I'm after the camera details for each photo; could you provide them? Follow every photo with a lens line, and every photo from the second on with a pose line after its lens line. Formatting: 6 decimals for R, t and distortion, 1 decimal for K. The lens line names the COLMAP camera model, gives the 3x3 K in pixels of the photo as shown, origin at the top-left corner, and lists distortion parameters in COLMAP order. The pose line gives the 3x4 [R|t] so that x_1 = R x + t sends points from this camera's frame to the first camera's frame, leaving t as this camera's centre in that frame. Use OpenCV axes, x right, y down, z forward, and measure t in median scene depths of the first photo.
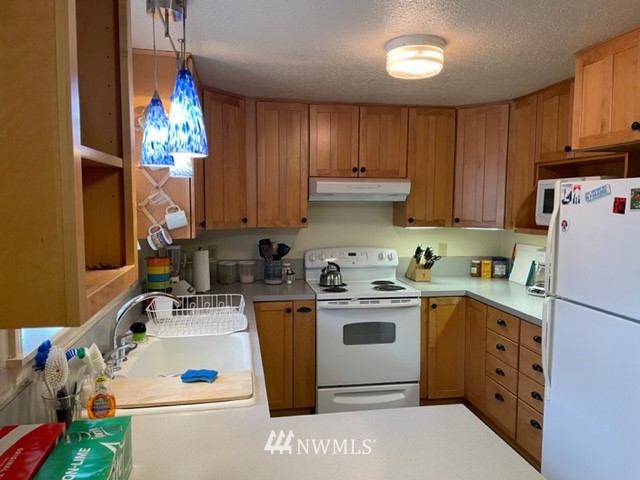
lens RADIAL K [[487.2, 0, 320.0], [0, 487.2, 240.0], [0, 0, 1]] dist [0.105310, -0.126816]
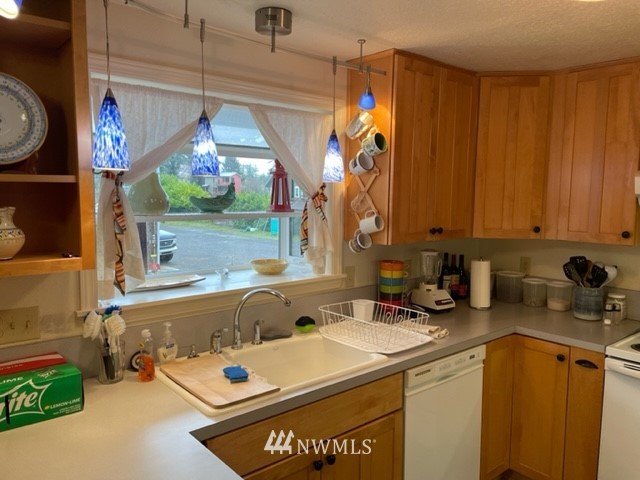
lens RADIAL K [[487.2, 0, 320.0], [0, 487.2, 240.0], [0, 0, 1]] dist [0.105310, -0.126816]
pose [[0.504284, 0.079890, -0.859835, 0.370365], [-0.076271, 0.995941, 0.047804, -0.036800], [0.860163, 0.041473, 0.508330, 0.309926]]
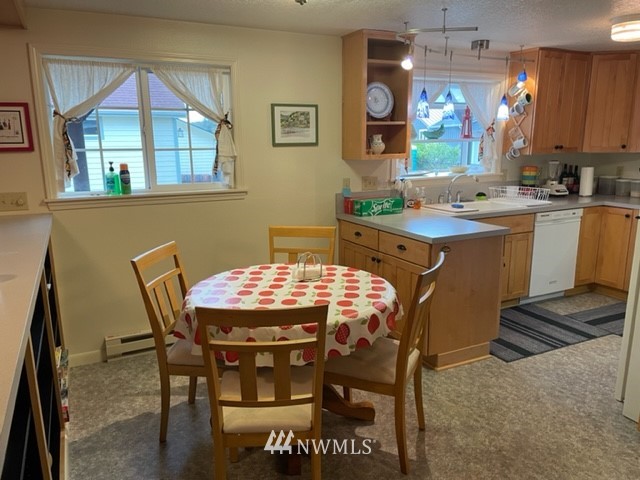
lens RADIAL K [[487.2, 0, 320.0], [0, 487.2, 240.0], [0, 0, 1]] dist [0.105310, -0.126816]
pose [[0.292431, 0.188956, -0.937432, 0.957789], [-0.069257, 0.981895, 0.176314, 0.028010], [0.953775, 0.013364, 0.300223, -0.194944]]
